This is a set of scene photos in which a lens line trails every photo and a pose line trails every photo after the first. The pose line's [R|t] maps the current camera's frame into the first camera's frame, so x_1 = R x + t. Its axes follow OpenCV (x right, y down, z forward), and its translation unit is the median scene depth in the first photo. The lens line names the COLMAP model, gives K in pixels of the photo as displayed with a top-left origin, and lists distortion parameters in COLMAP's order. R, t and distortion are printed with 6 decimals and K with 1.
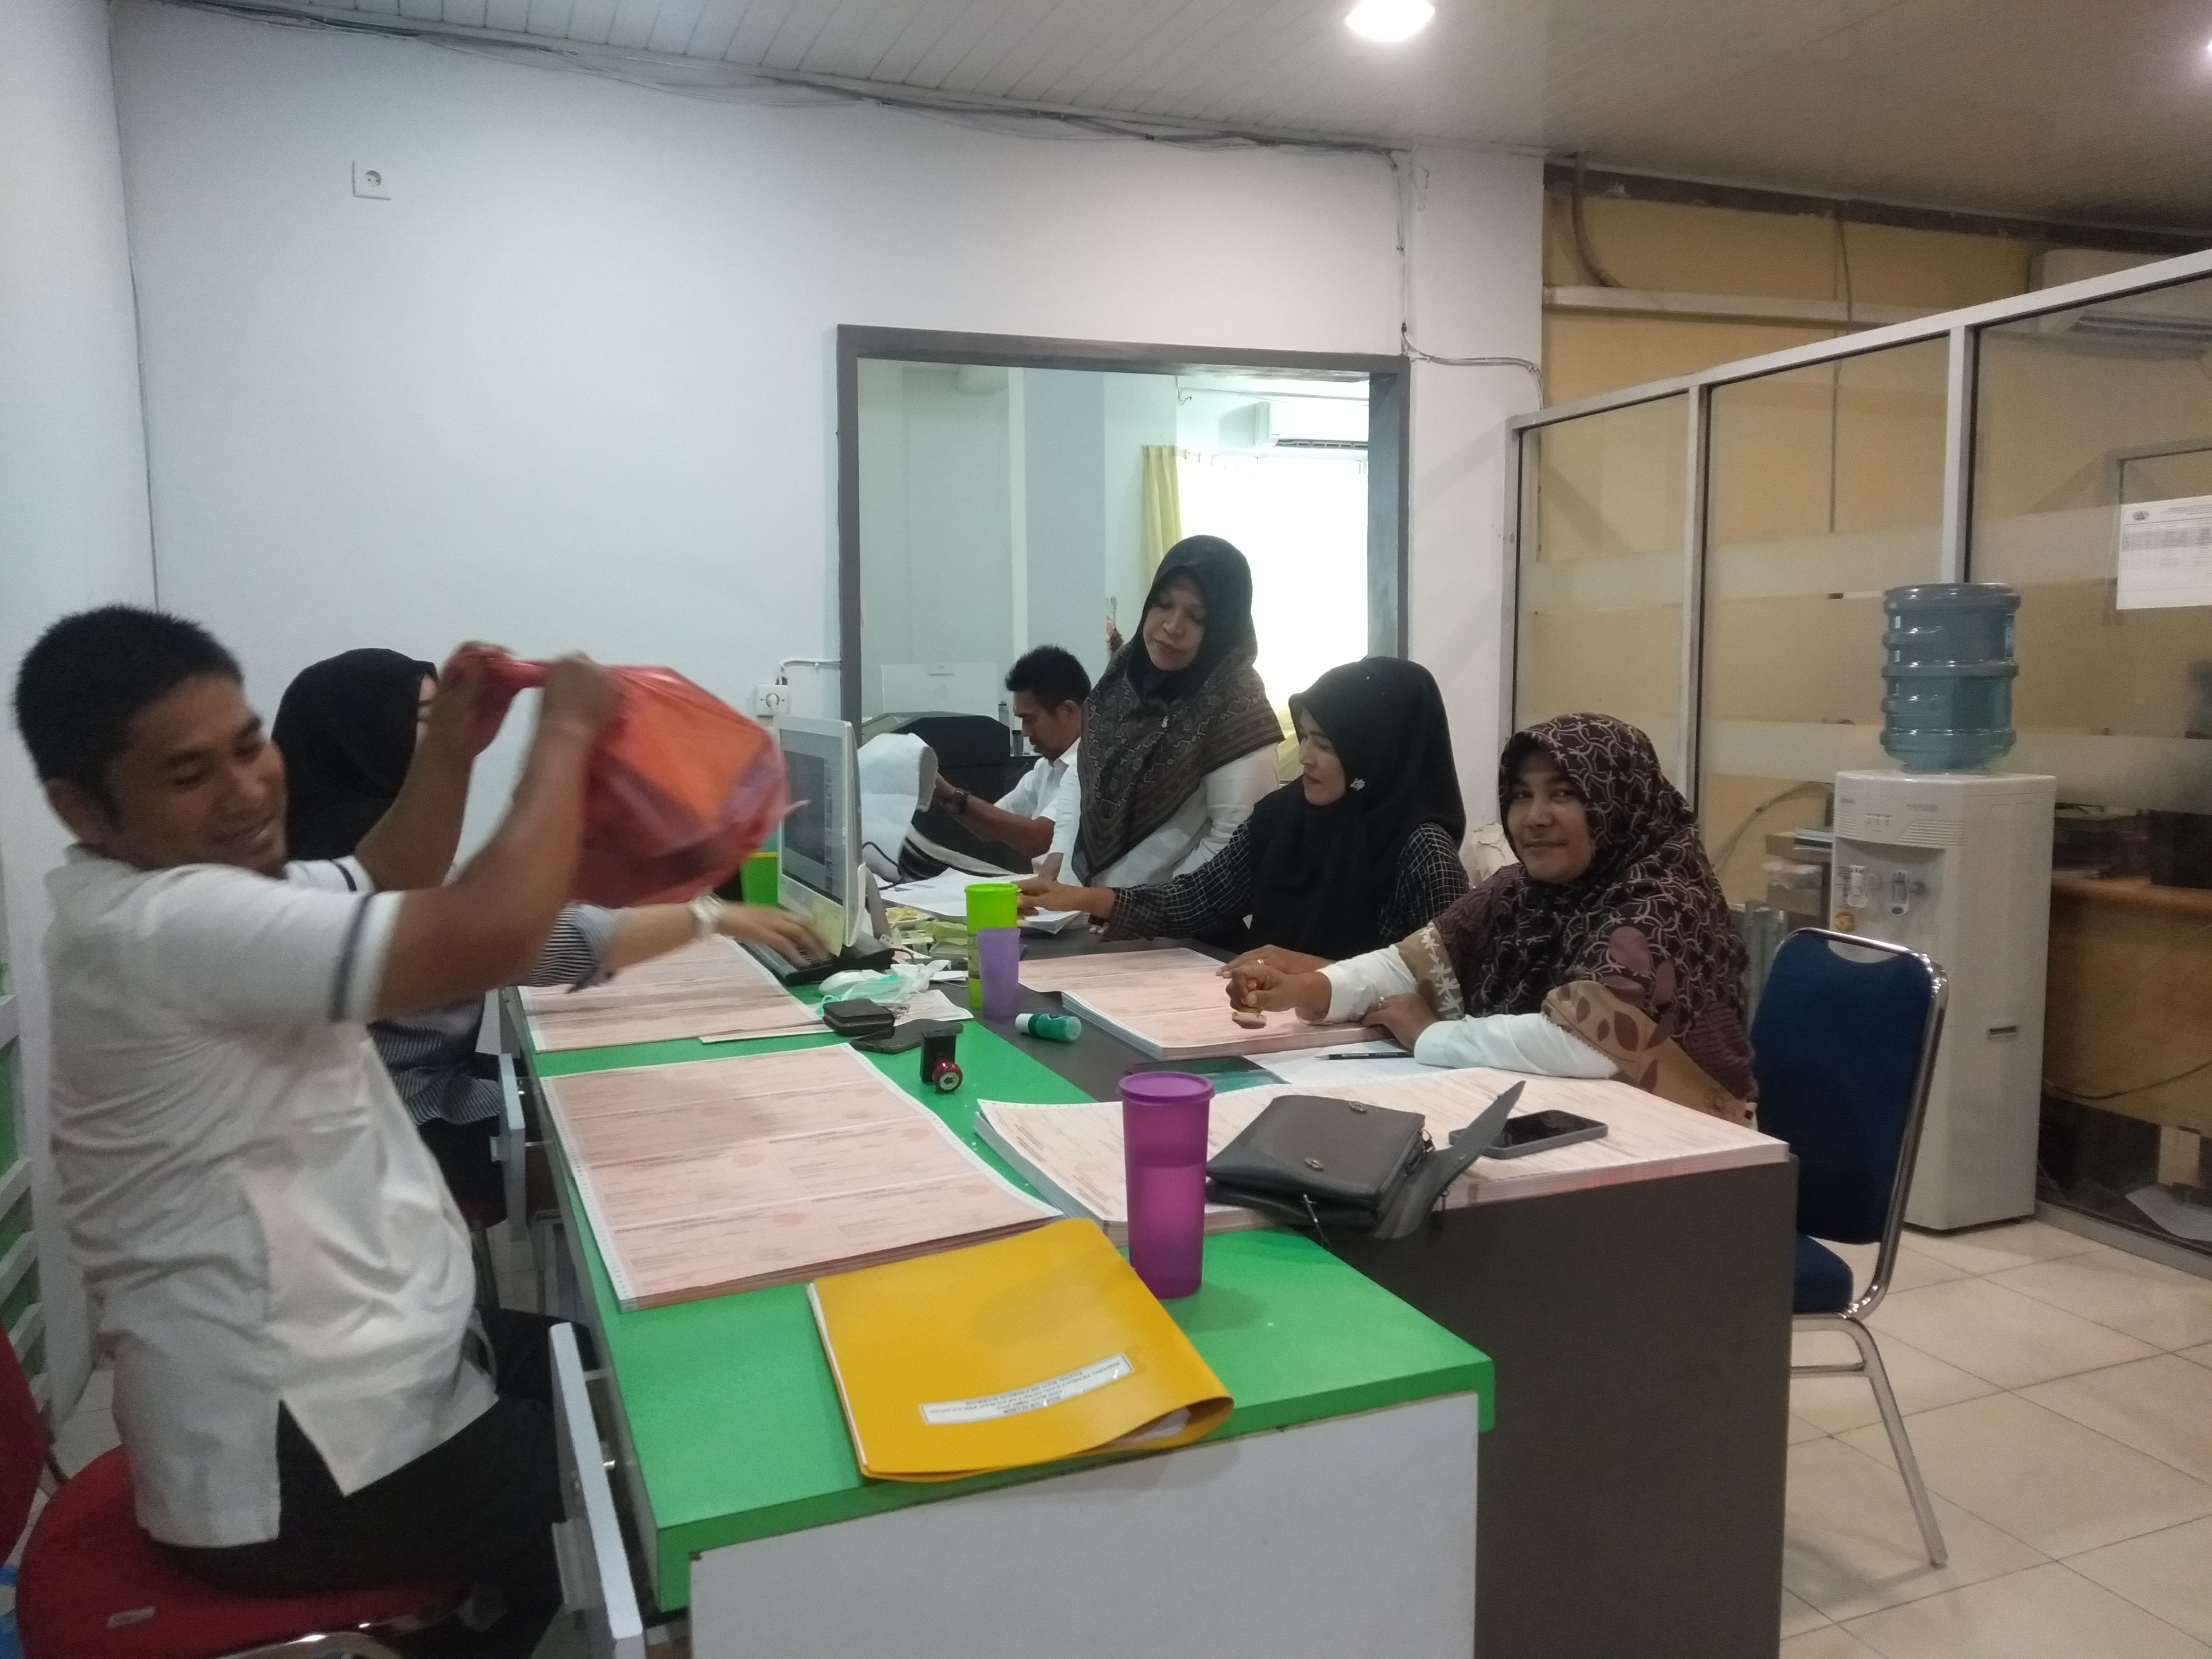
lens RADIAL K [[1677.7, 0, 1106.0], [0, 1677.7, 829.5], [0, 0, 1]] dist [0.002039, -0.011741]
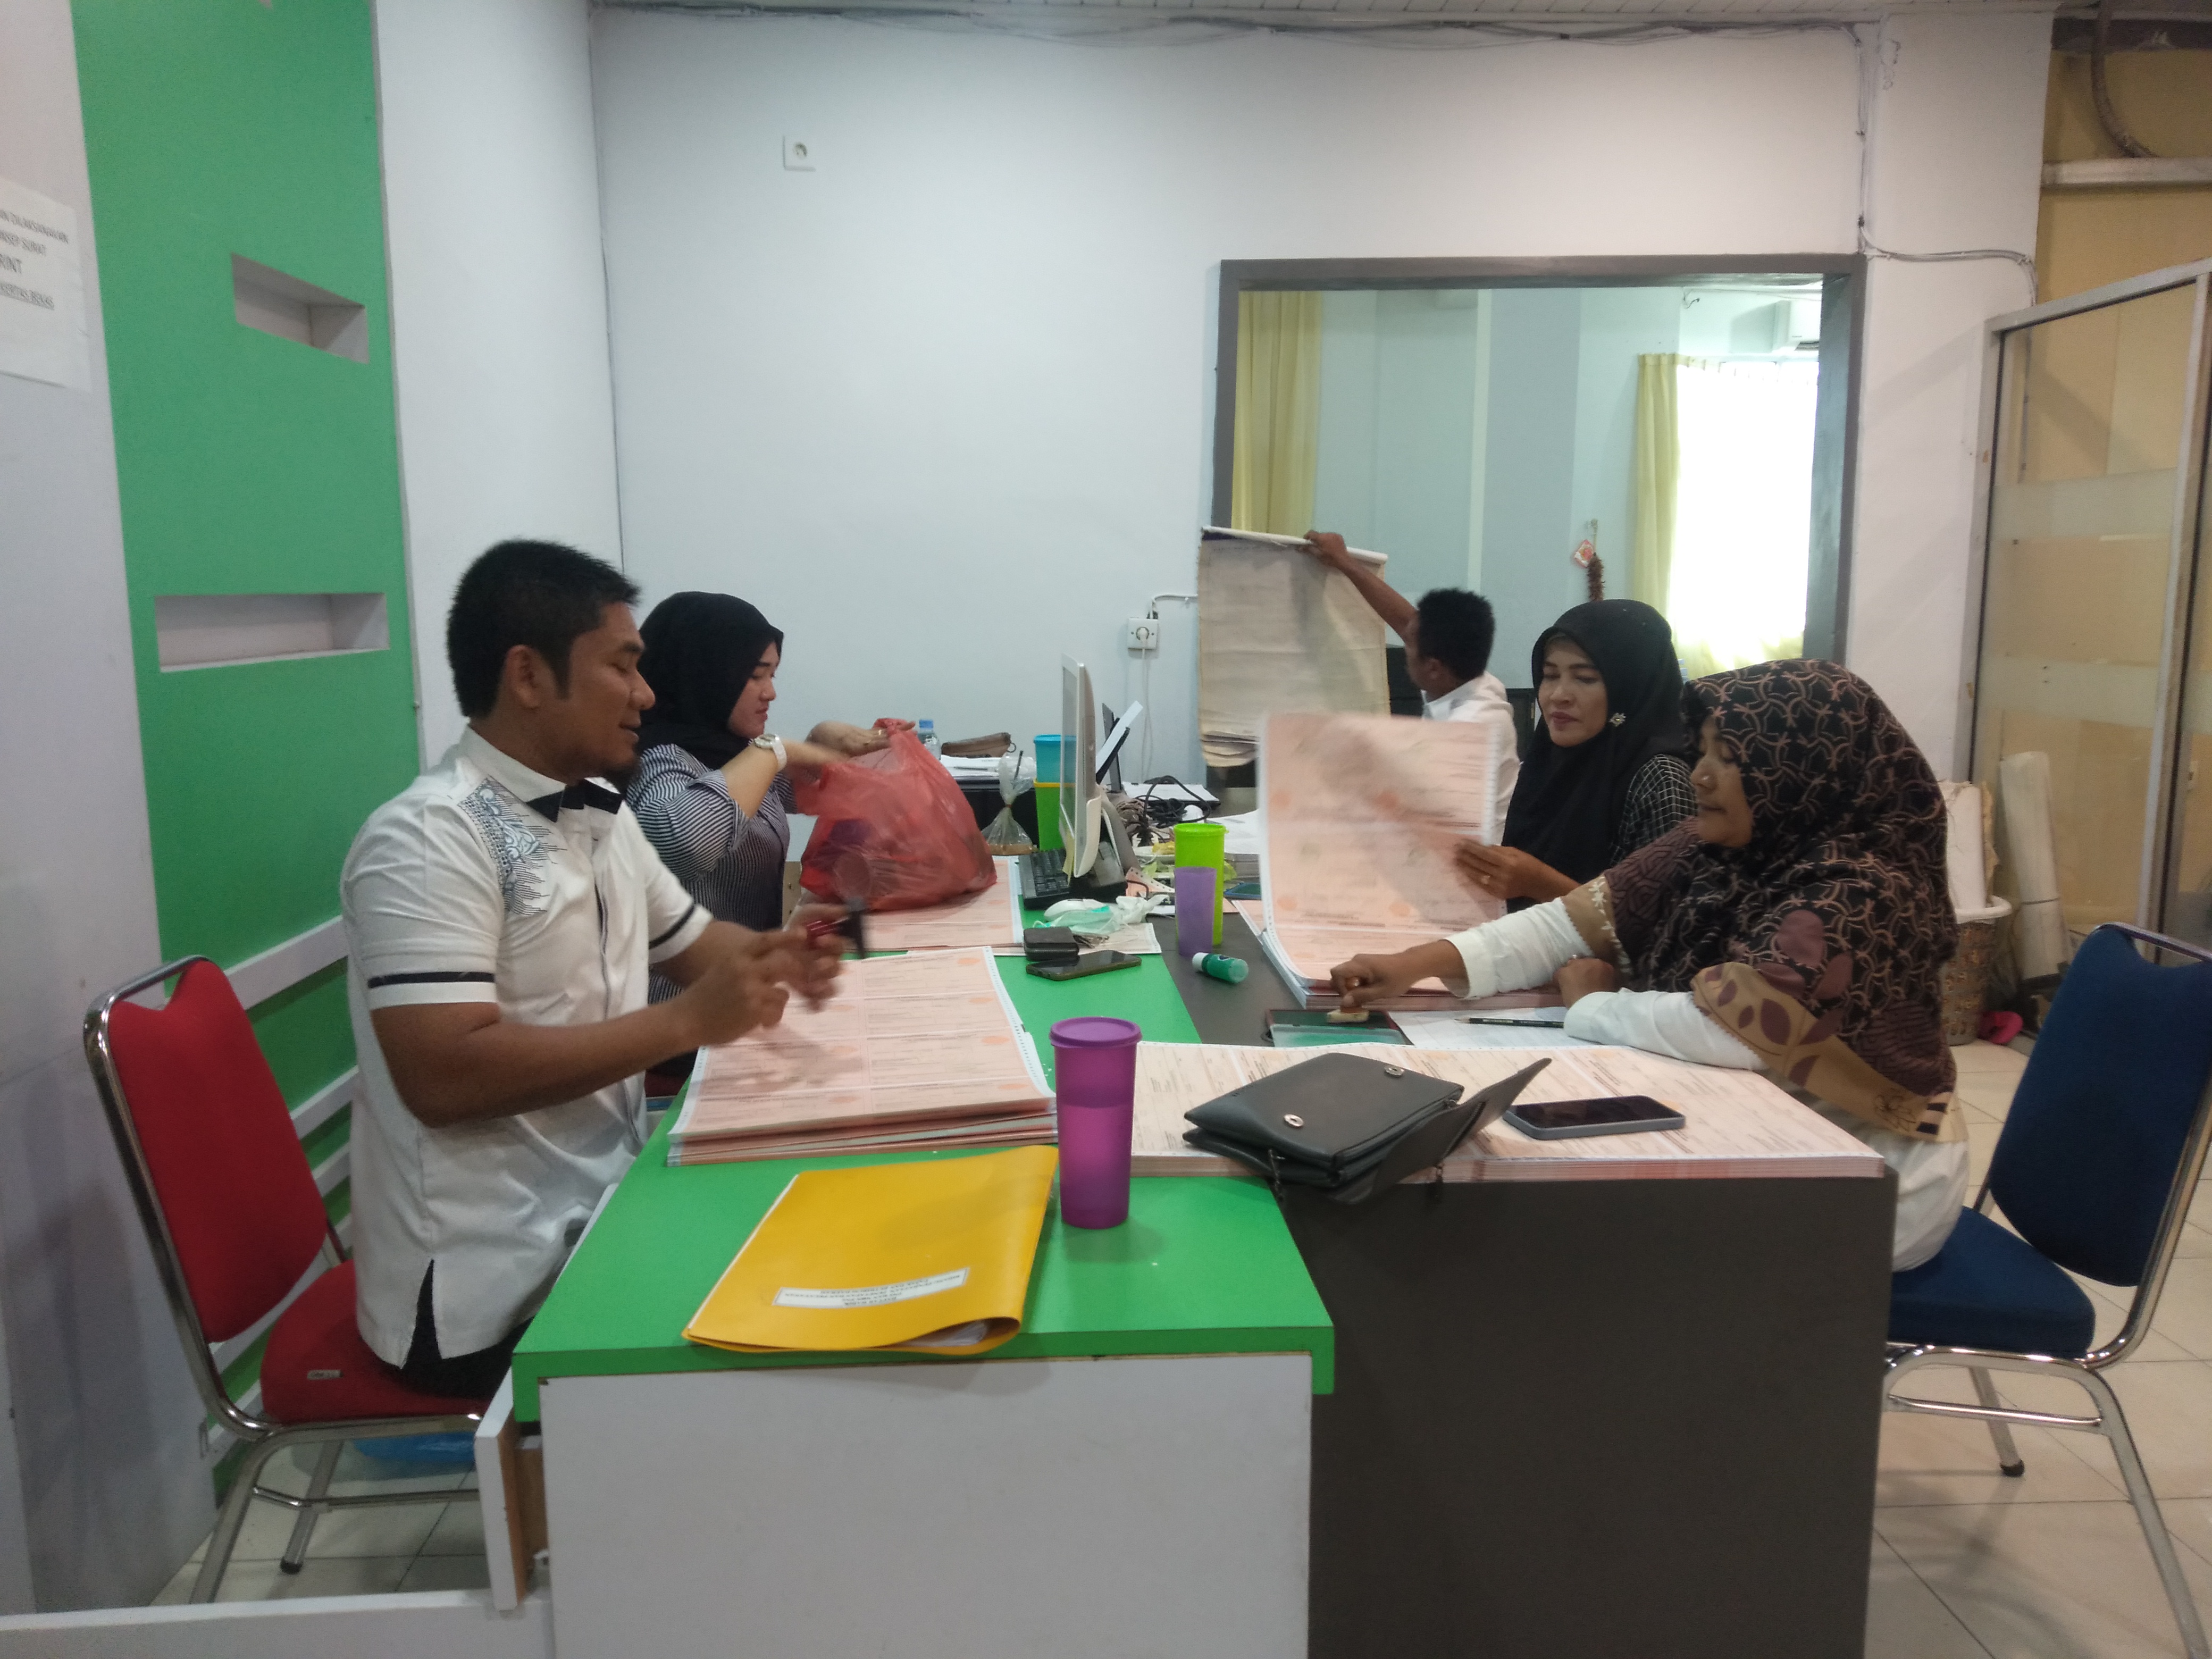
lens RADIAL K [[1710.4, 0, 1102.3], [0, 1710.4, 811.9], [0, 0, 1]] dist [0.000206, -0.004011]
pose [[0.944280, 0.049062, -0.325467, 0.208195], [-0.036882, 0.998373, 0.043491, -0.017970], [0.327071, -0.029063, 0.944553, -0.009401]]
